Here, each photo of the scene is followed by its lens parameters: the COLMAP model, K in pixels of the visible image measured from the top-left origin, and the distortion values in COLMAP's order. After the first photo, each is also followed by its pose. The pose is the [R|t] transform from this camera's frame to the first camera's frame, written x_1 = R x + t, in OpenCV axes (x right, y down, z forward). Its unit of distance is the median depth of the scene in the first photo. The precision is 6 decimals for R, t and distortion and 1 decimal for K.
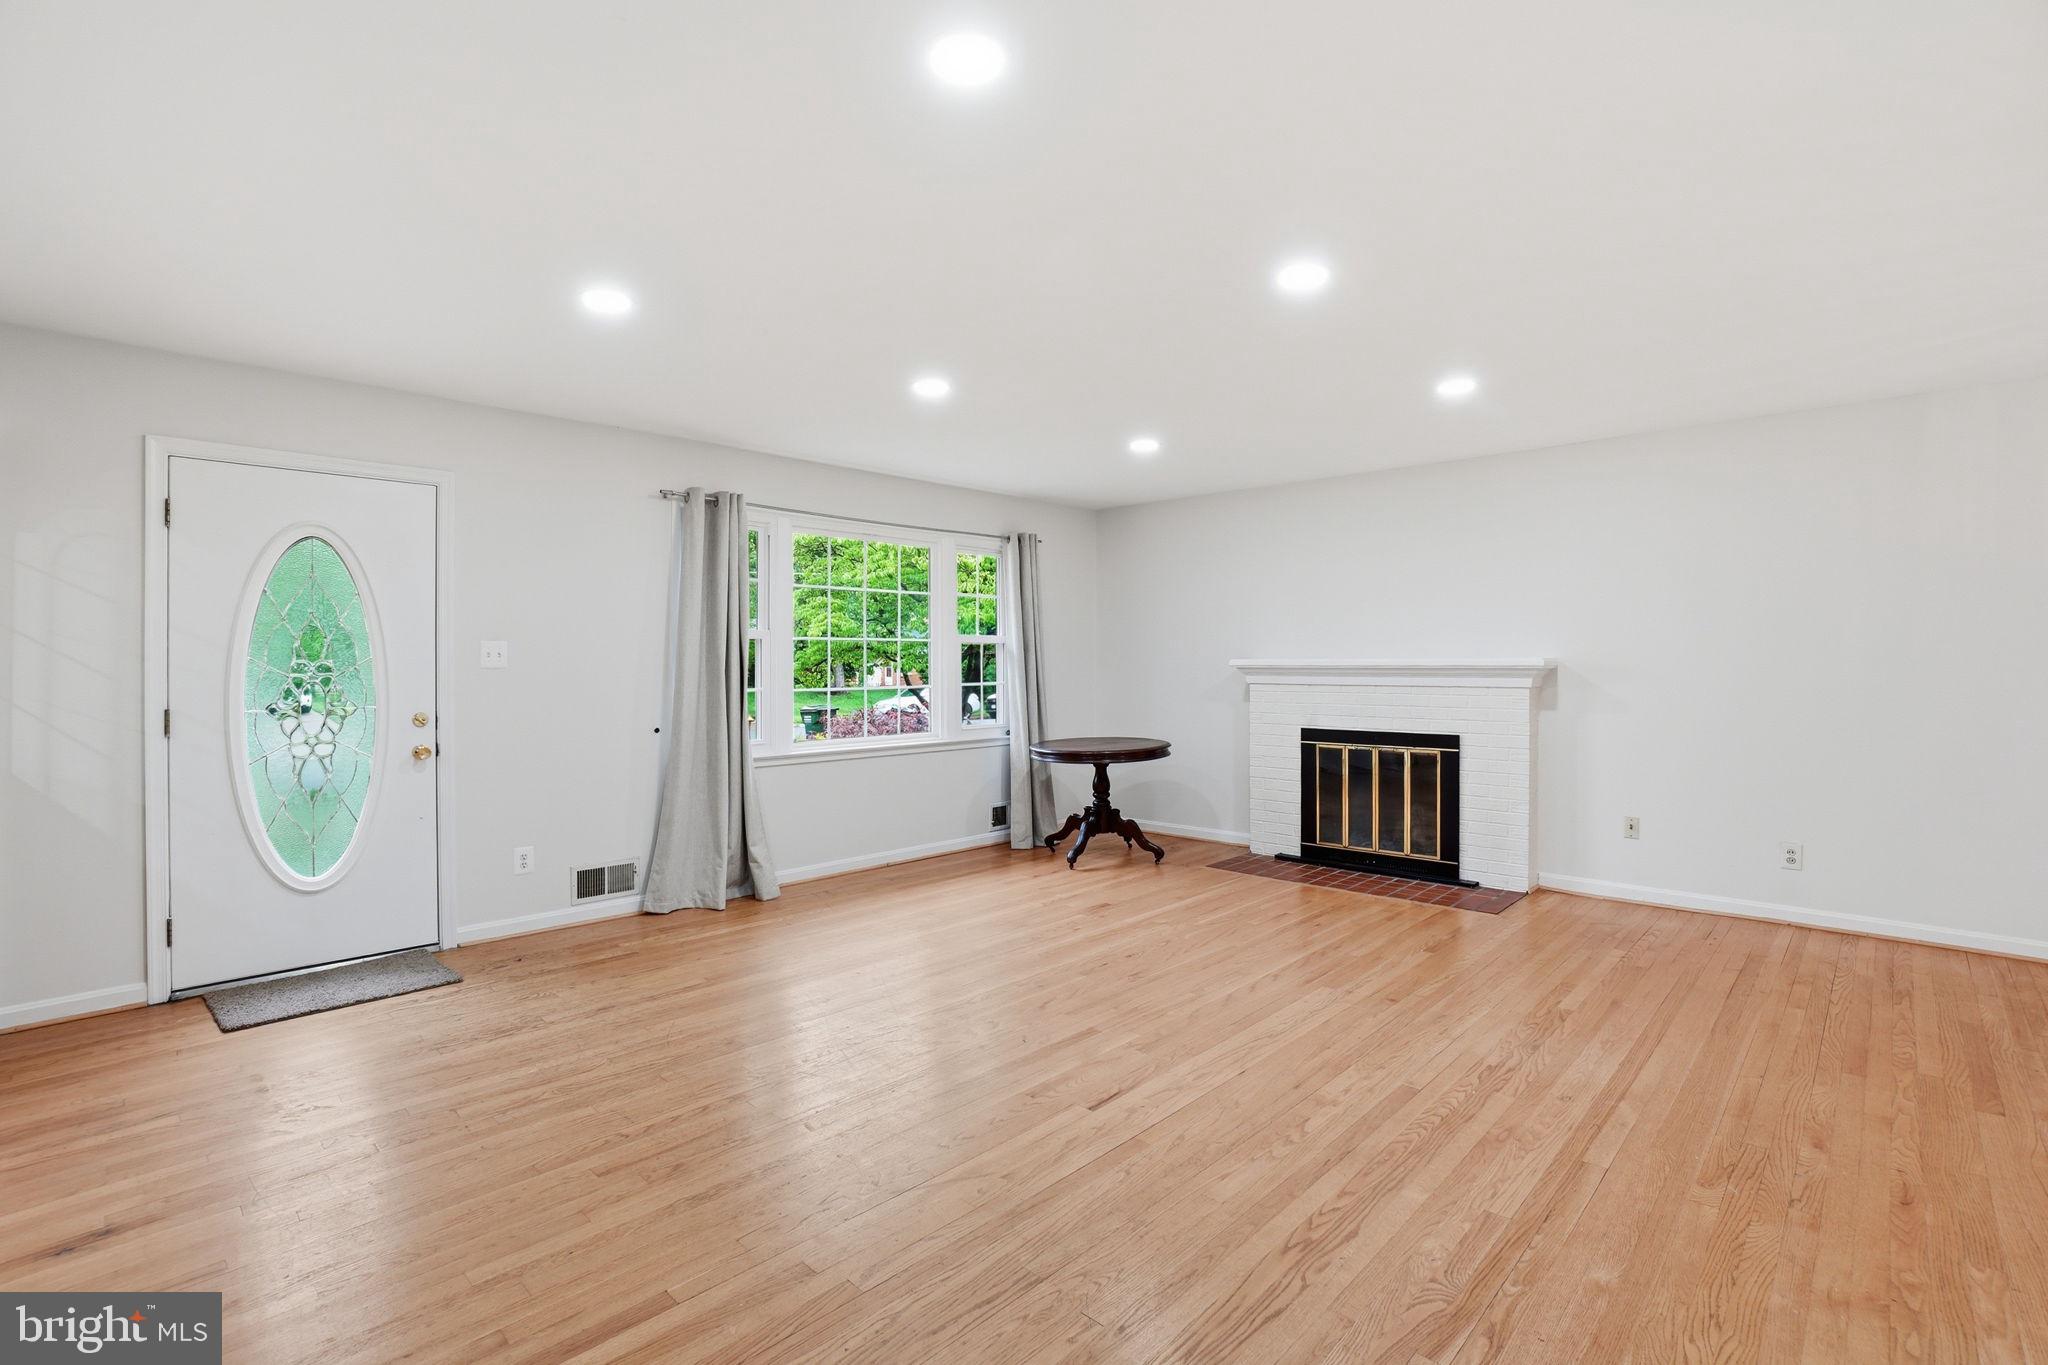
lens RADIAL K [[929.9, 0, 1008.2], [0, 929.9, 666.8], [0, 0, 1]] dist [-0.054731, 0.022137]
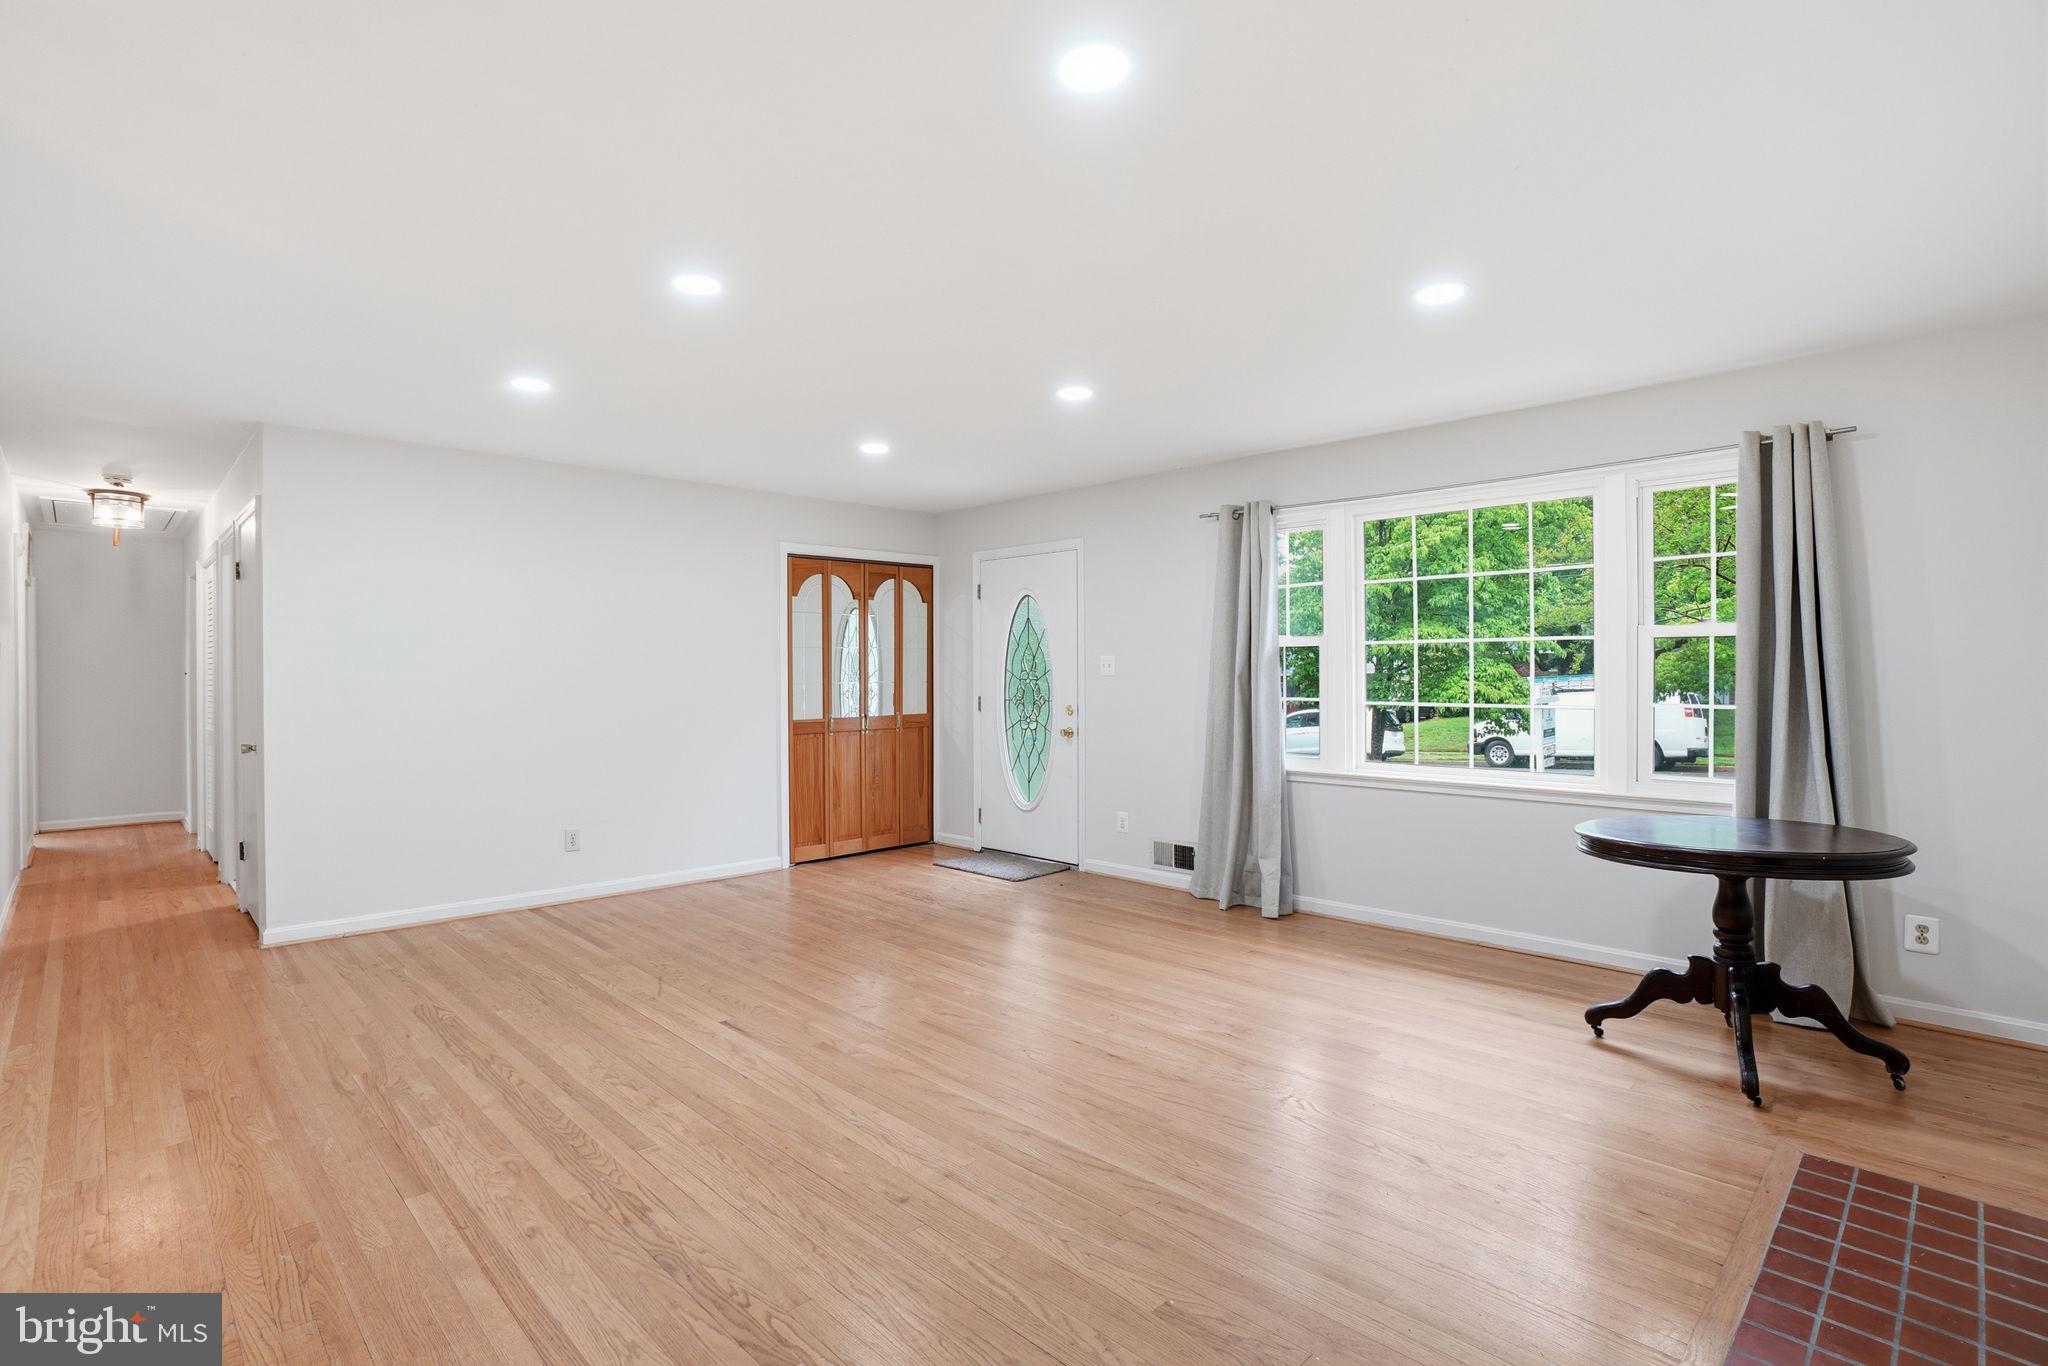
lens RADIAL K [[977.8, 0, 1004.4], [0, 977.8, 668.8], [0, 0, 1]] dist [-0.043067, 0.019537]
pose [[-0.026388, -0.004498, -0.999642, 0.772439], [-0.000570, 0.999990, -0.004484, -0.001288], [0.999652, 0.000451, -0.026390, 0.772360]]
